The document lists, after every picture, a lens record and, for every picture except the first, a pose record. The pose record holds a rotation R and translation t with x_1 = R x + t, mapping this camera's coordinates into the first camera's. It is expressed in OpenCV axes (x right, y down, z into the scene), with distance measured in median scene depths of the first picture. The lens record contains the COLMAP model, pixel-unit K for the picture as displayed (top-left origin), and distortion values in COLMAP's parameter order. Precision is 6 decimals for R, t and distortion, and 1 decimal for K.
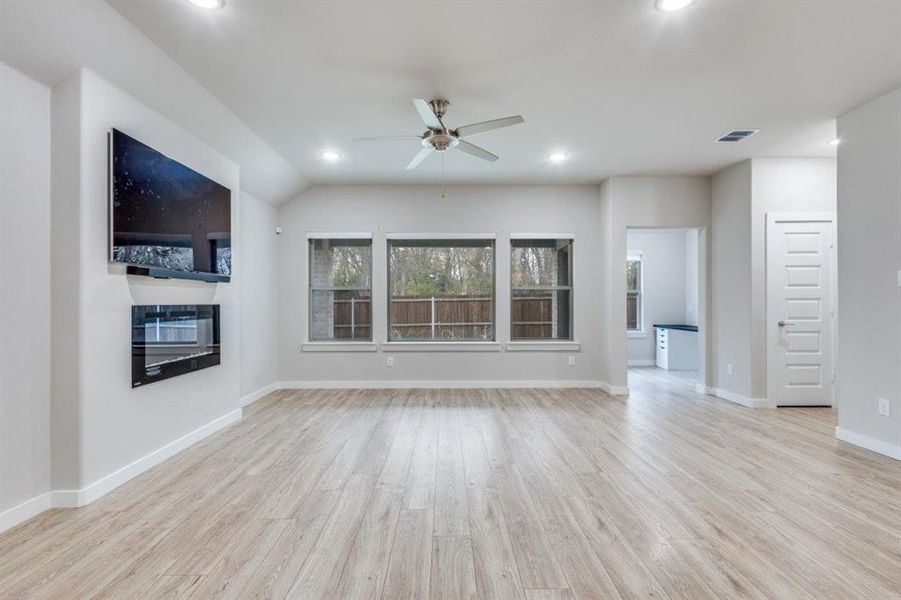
lens RADIAL K [[416.7, 0, 454.3], [0, 416.7, 299.2], [0, 0, 1]] dist [0.010997, -0.002164]
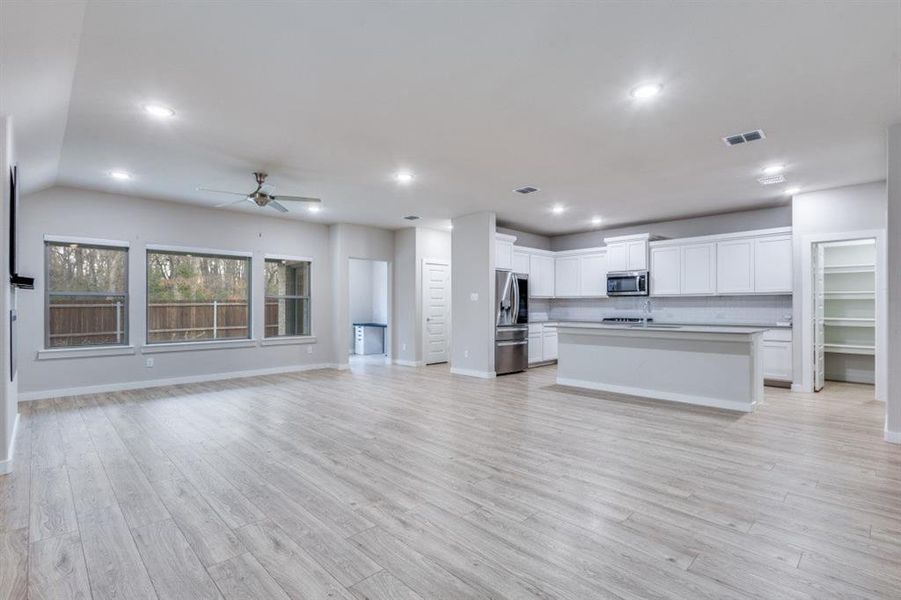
lens RADIAL K [[416.7, 0, 453.7], [0, 416.7, 307.7], [0, 0, 1]] dist [0.010997, -0.002164]
pose [[0.724801, -0.000188, 0.688958, -0.449521], [-0.004711, 0.999975, 0.005228, -0.003265], [-0.688942, -0.007035, 0.724783, -0.451512]]
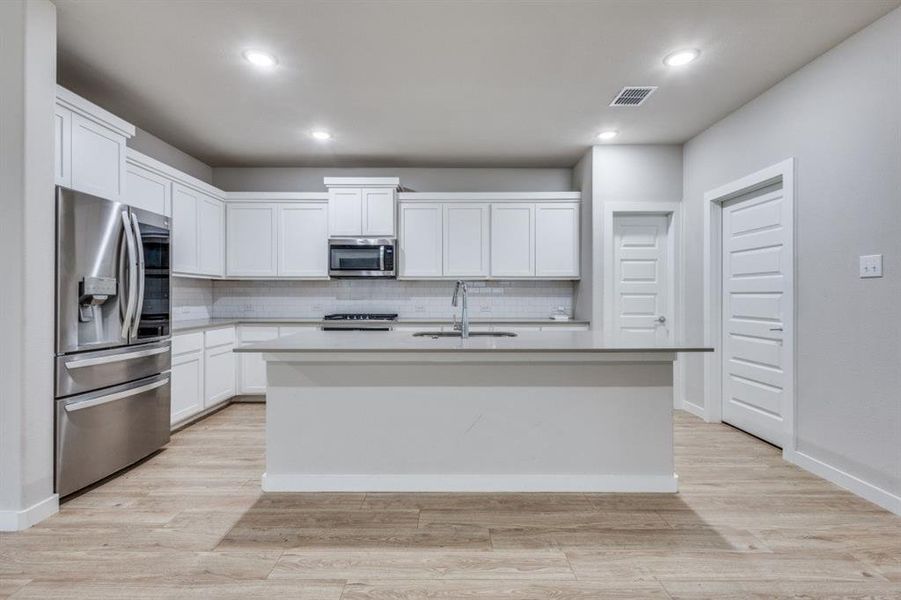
lens RADIAL K [[416.7, 0, 445.7], [0, 416.7, 294.0], [0, 0, 1]] dist [0.010997, -0.002164]
pose [[0.021227, 0.006468, 0.999754, 0.293078], [-0.007263, 0.999954, -0.006315, 0.000236], [-0.999748, -0.007127, 0.021273, 0.130820]]
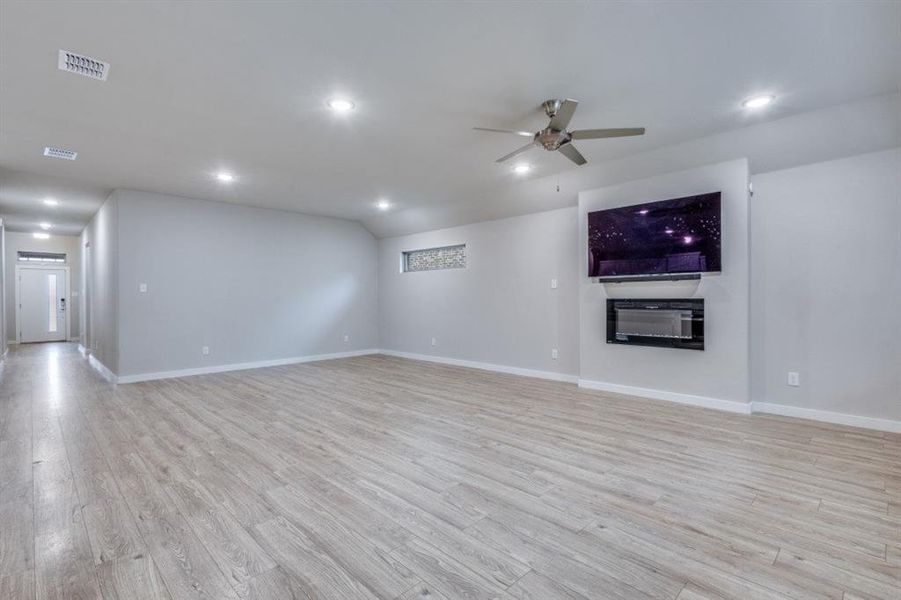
lens RADIAL K [[416.7, 0, 443.6], [0, 416.7, 298.8], [0, 0, 1]] dist [0.010997, -0.002164]
pose [[-0.730063, 0.006705, -0.683347, 0.685110], [0.012830, 0.999910, -0.003895, 0.008187], [0.683260, -0.011611, -0.730083, 1.240546]]
